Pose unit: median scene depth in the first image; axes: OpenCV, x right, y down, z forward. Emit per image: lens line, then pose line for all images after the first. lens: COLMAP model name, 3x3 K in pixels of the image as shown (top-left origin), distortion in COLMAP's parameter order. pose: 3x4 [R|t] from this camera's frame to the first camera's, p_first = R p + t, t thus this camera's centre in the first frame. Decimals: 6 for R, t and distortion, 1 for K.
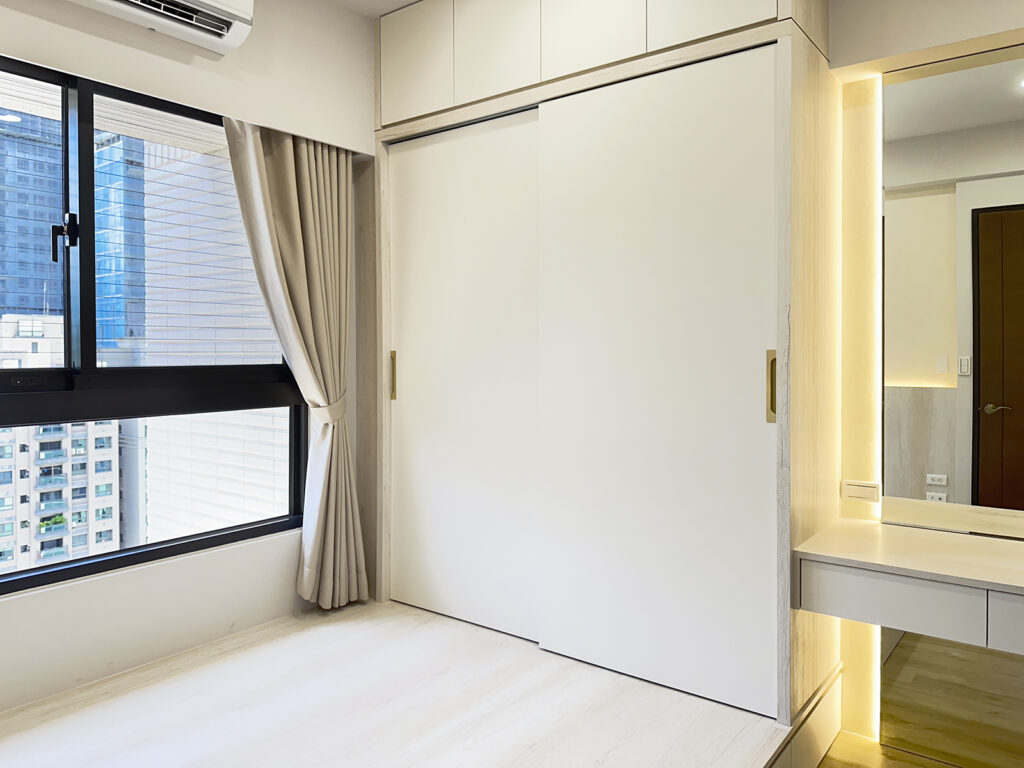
lens RADIAL K [[731.7, 0, 511.9], [0, 731.7, 347.2], [0, 0, 1]] dist [-0.000435, -0.002855]
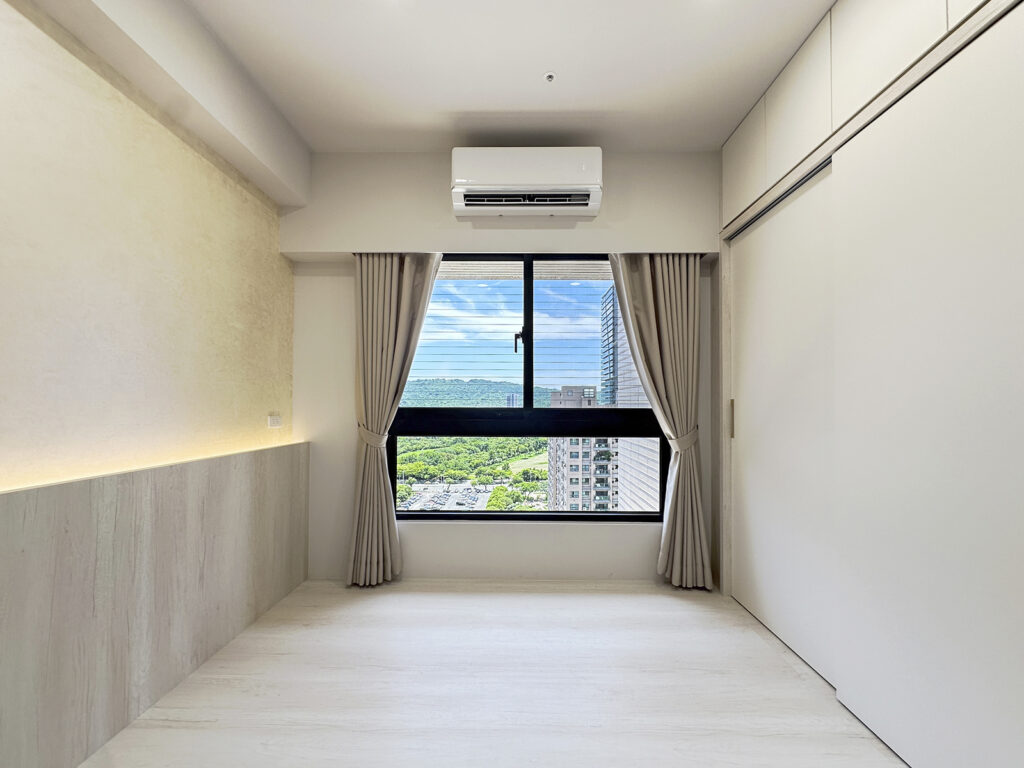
lens RADIAL K [[421.5, 0, 511.6], [0, 421.5, 388.9], [0, 0, 1]] dist [-0.000058, 0.000067]
pose [[0.601049, -0.019111, -0.798984, 0.245129], [-0.000542, 0.999704, -0.024320, 0.005607], [0.799212, 0.015051, 0.600860, 0.316384]]
